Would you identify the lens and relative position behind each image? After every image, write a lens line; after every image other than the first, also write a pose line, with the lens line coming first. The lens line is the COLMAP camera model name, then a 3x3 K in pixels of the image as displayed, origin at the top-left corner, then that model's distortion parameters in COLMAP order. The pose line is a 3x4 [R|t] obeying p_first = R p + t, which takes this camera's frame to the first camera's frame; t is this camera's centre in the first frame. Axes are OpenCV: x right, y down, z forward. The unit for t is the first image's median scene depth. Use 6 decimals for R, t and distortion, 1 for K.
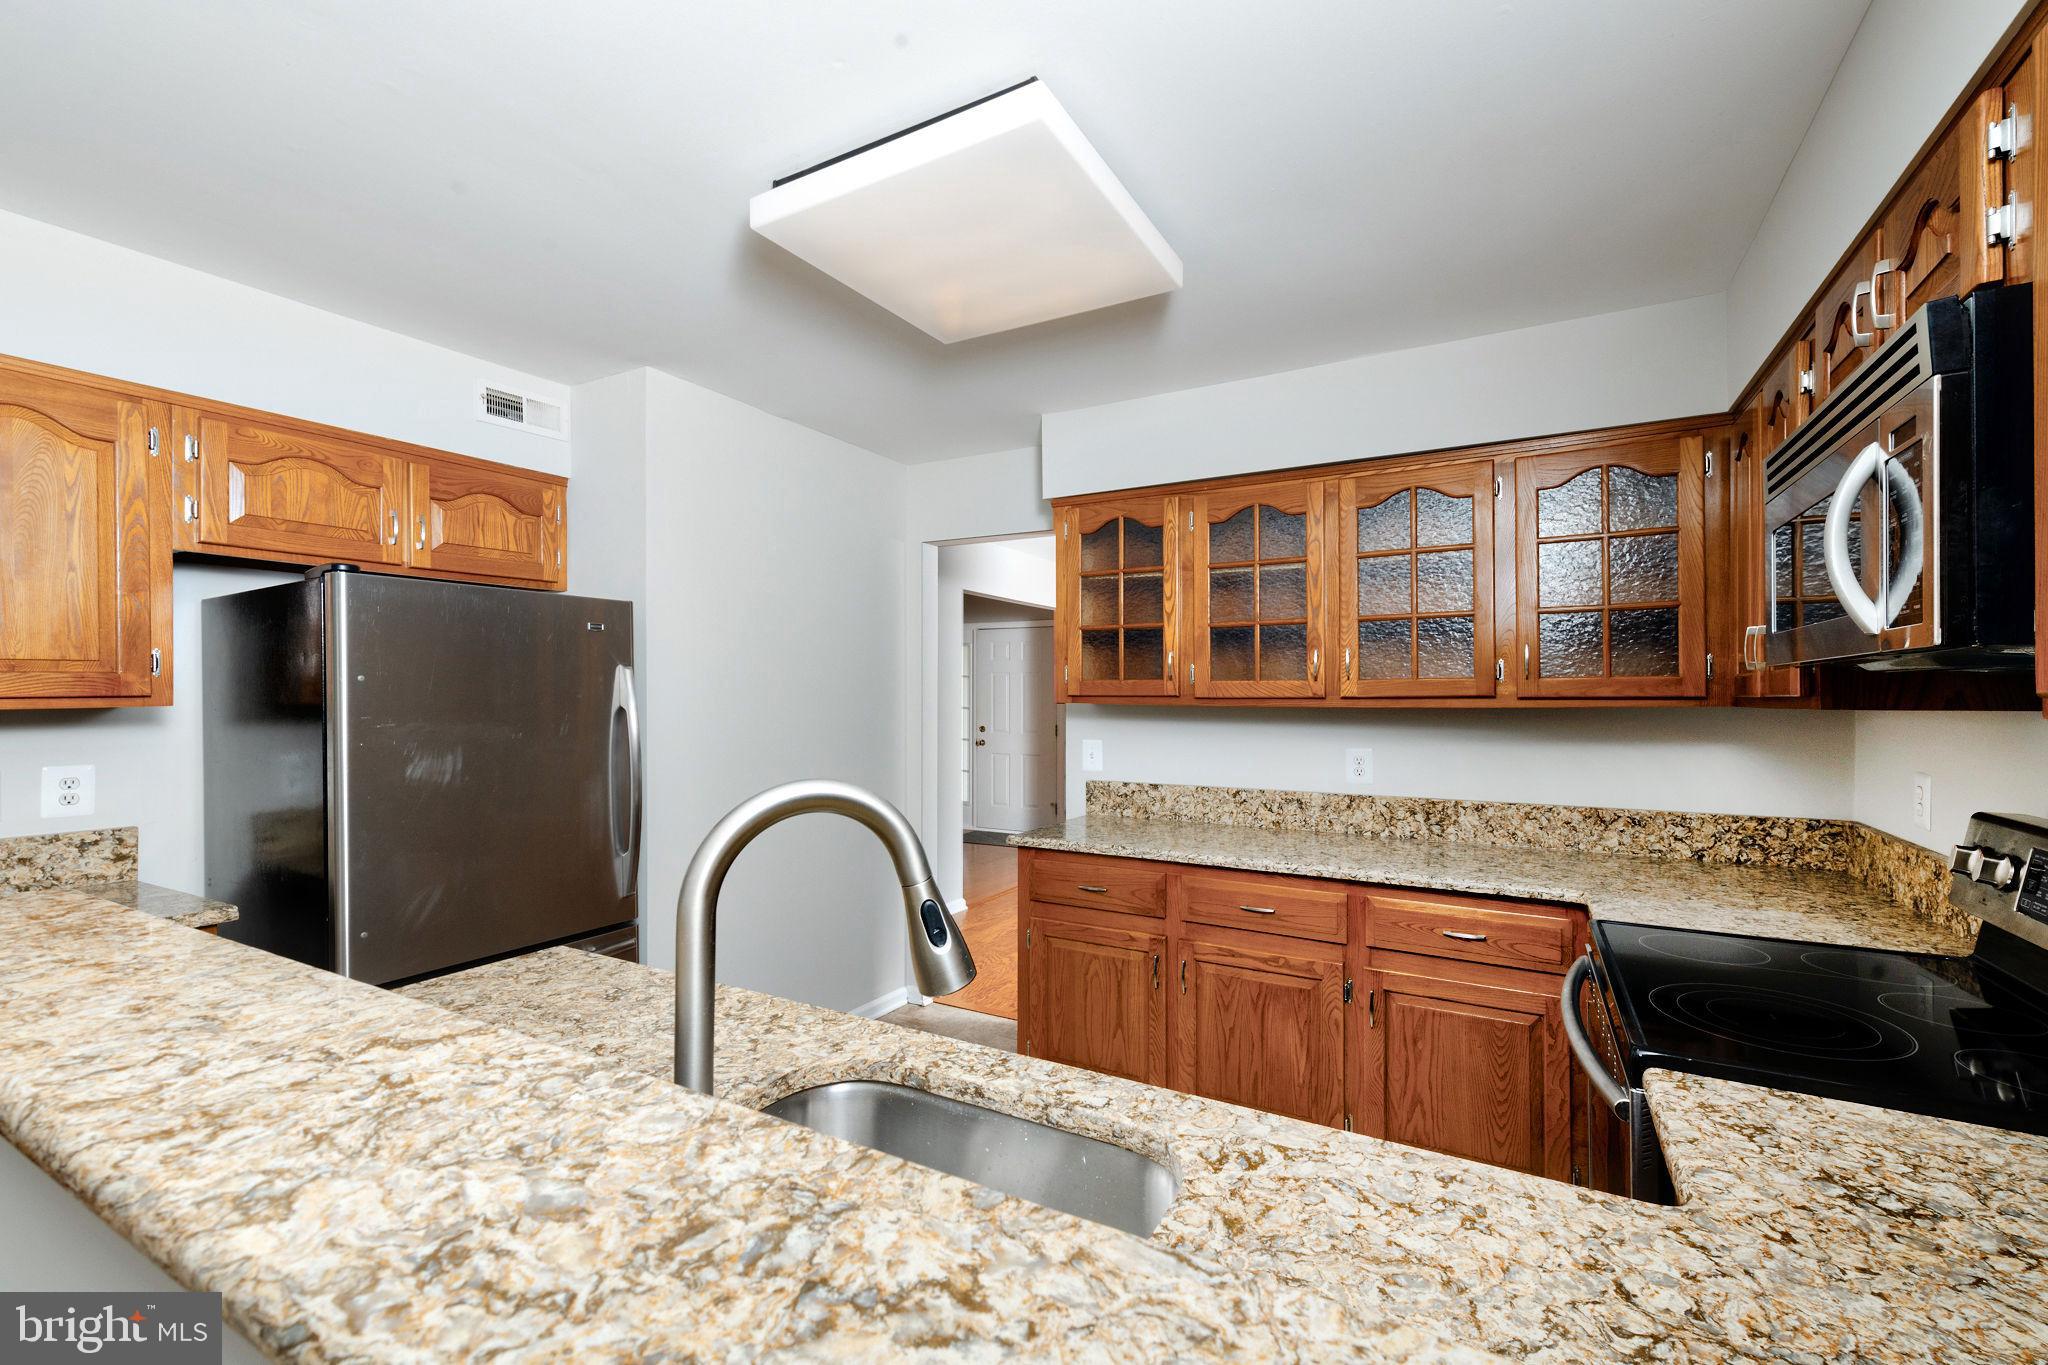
lens RADIAL K [[832.2, 0, 1039.0], [0, 832.2, 696.3], [0, 0, 1]] dist [0.009894, -0.003072]
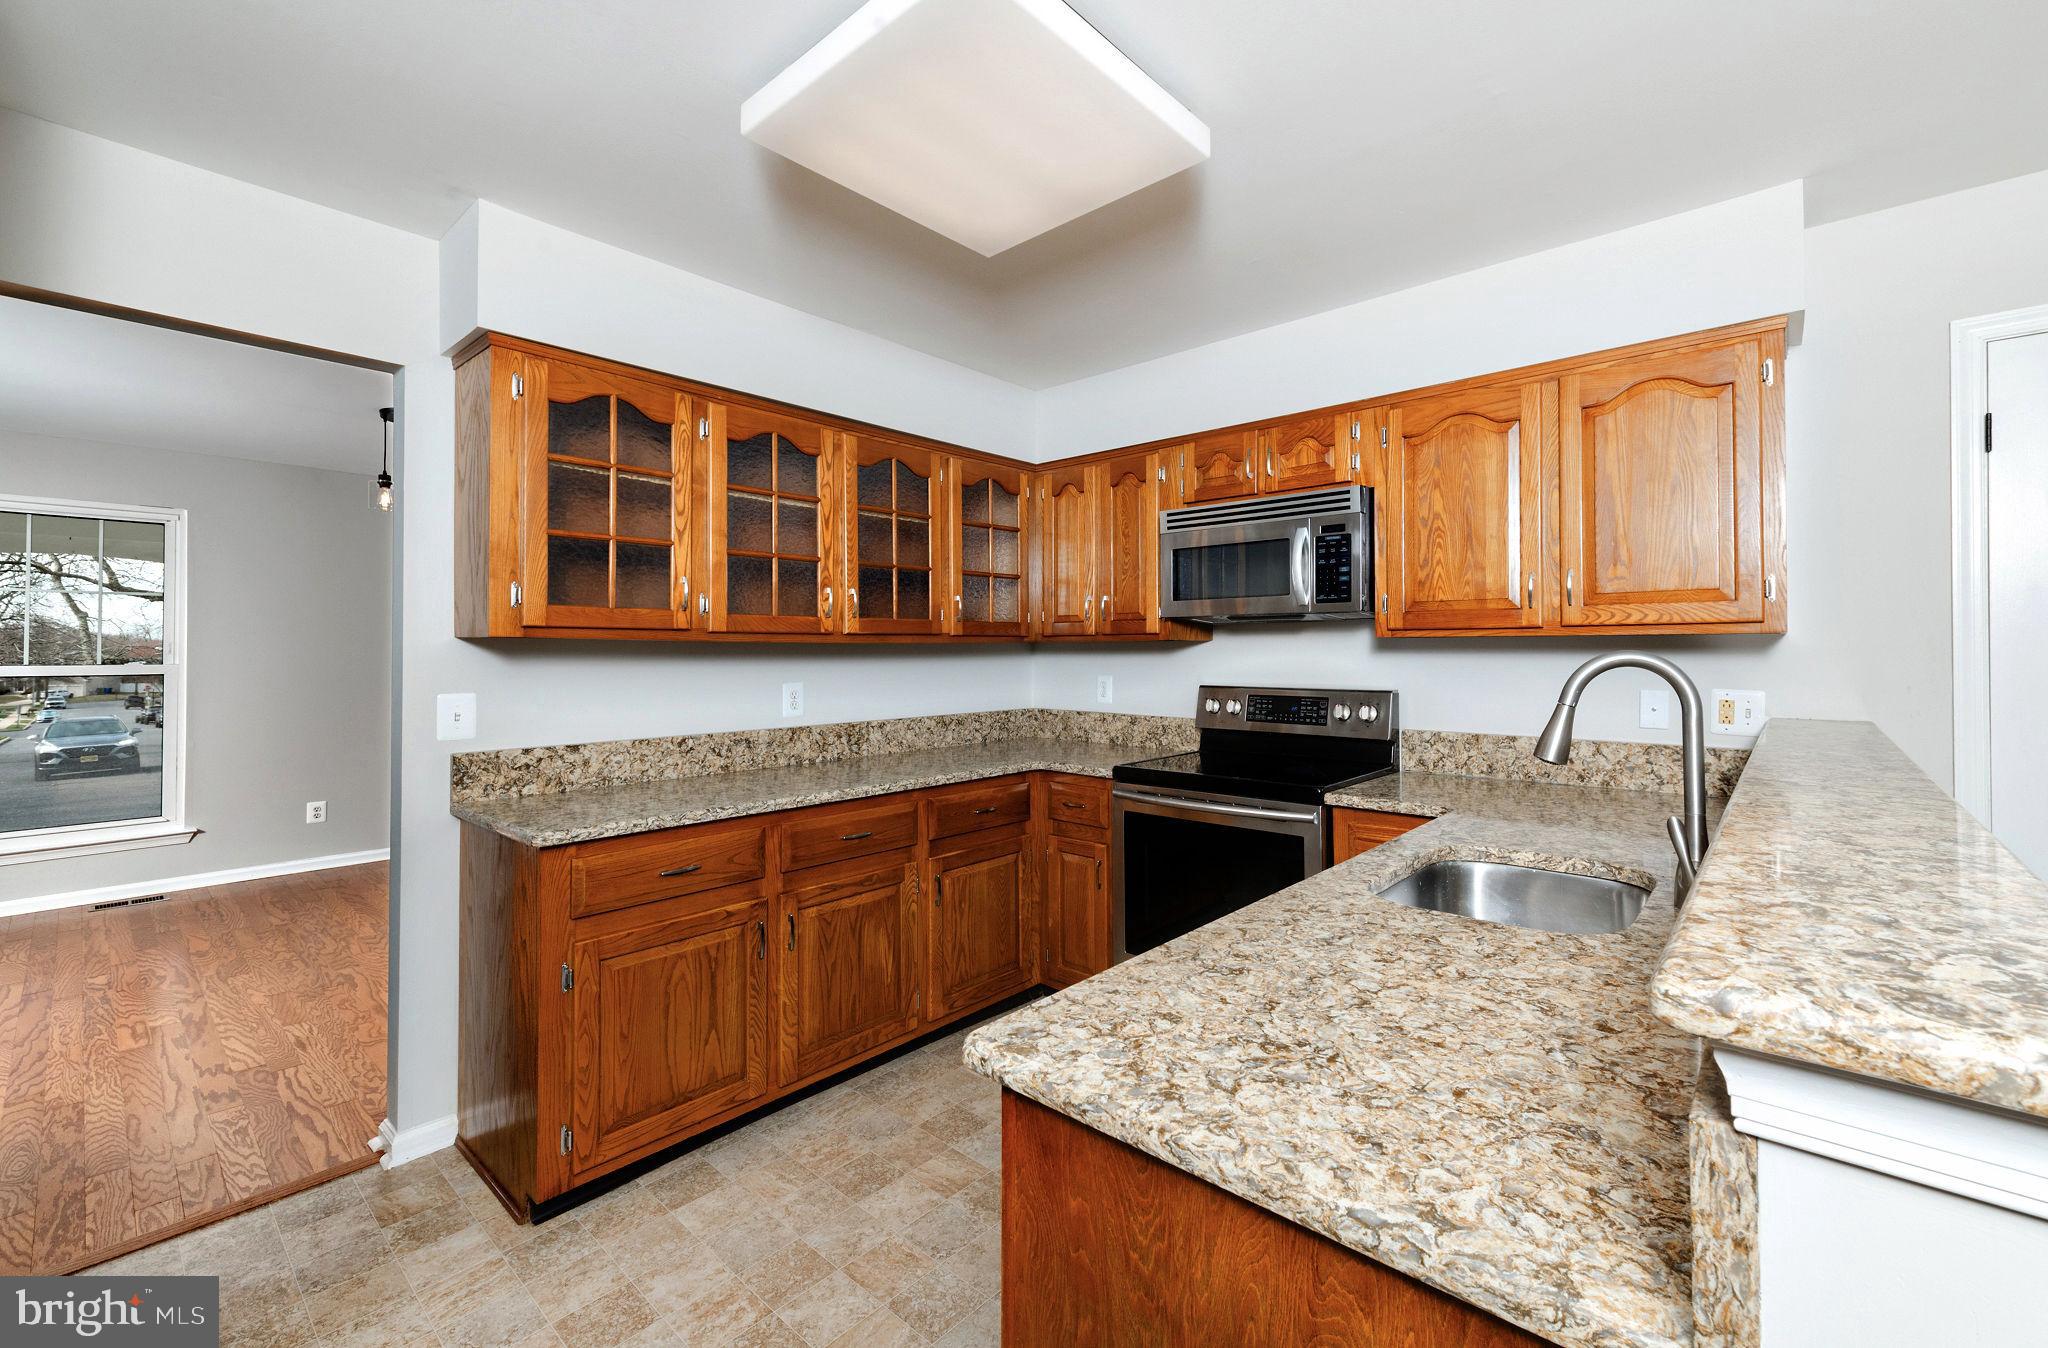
lens RADIAL K [[861.9, 0, 1054.3], [0, 861.9, 644.0], [0, 0, 1]] dist [0.008219, -0.003195]
pose [[0.204912, 0.006789, 0.978757, -0.644524], [0.001692, 0.999972, -0.007291, 0.021941], [-0.978779, 0.003150, 0.204895, 0.468626]]
